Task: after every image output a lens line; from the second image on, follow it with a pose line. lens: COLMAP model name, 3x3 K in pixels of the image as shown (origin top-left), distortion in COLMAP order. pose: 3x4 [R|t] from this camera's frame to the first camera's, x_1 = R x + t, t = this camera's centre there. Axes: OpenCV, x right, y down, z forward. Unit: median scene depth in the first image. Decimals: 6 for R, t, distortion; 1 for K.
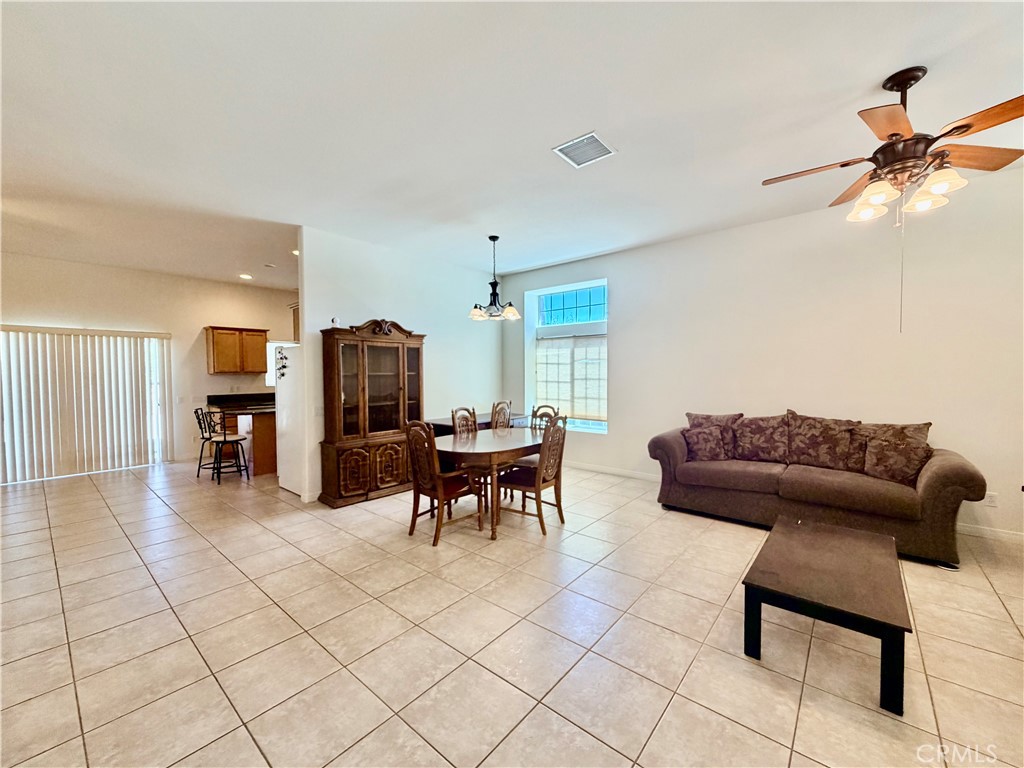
lens RADIAL K [[406.3, 0, 507.2], [0, 406.3, 383.8], [0, 0, 1]] dist [0.002537, -0.000316]
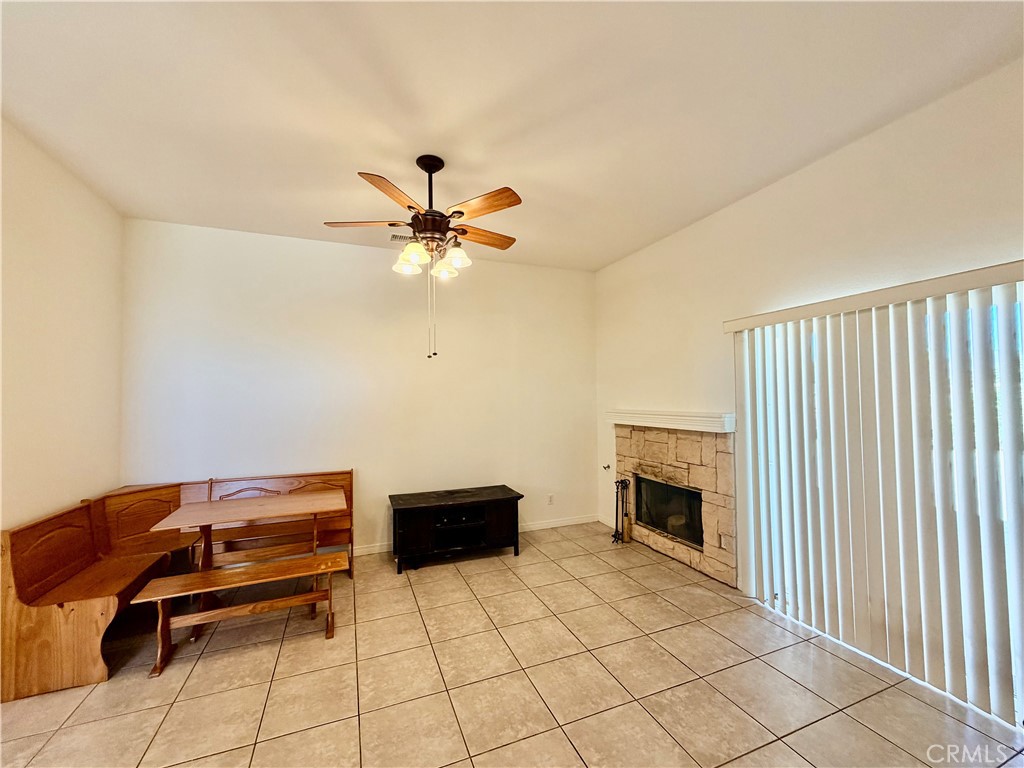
lens RADIAL K [[406.3, 0, 508.7], [0, 406.3, 386.1], [0, 0, 1]] dist [0.002537, -0.000316]
pose [[-0.471720, -0.012853, -0.881655, -0.514311], [-0.010510, 0.999905, -0.008954, -0.034926], [0.881686, 0.005043, -0.471810, 0.822478]]
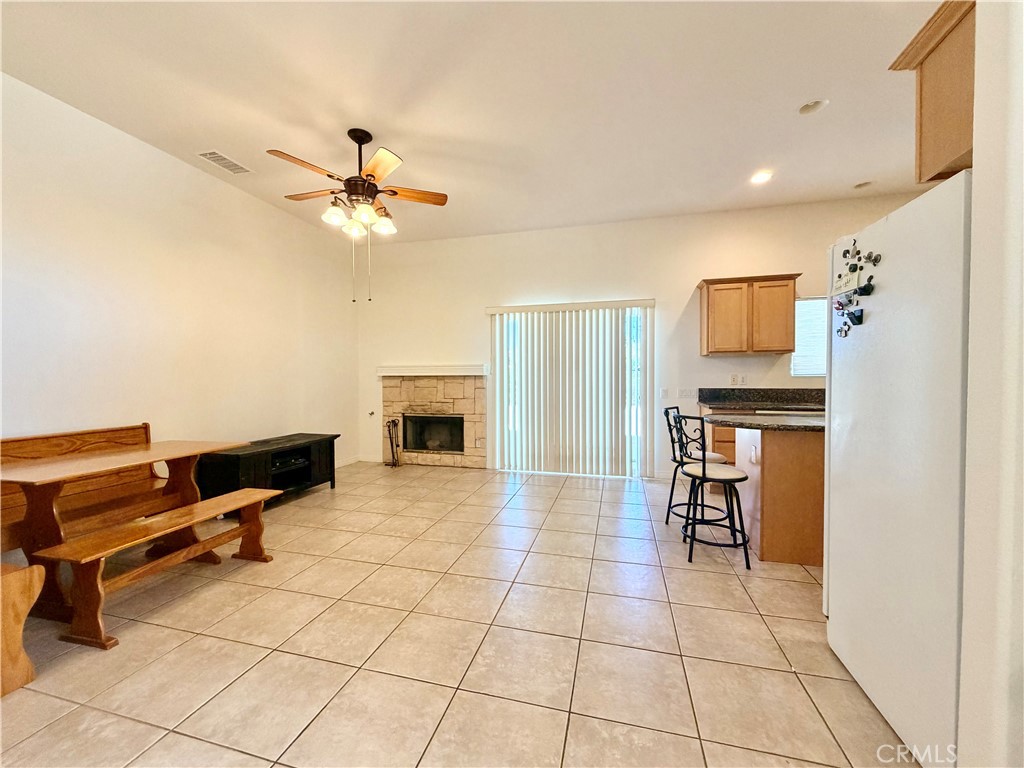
lens RADIAL K [[406.3, 0, 511.5], [0, 406.3, 382.5], [0, 0, 1]] dist [0.002537, -0.000316]
pose [[0.424950, 0.020609, -0.904982, -0.305783], [-0.027707, 0.999569, 0.009752, 0.023904], [0.904793, 0.020930, 0.425338, 0.504840]]
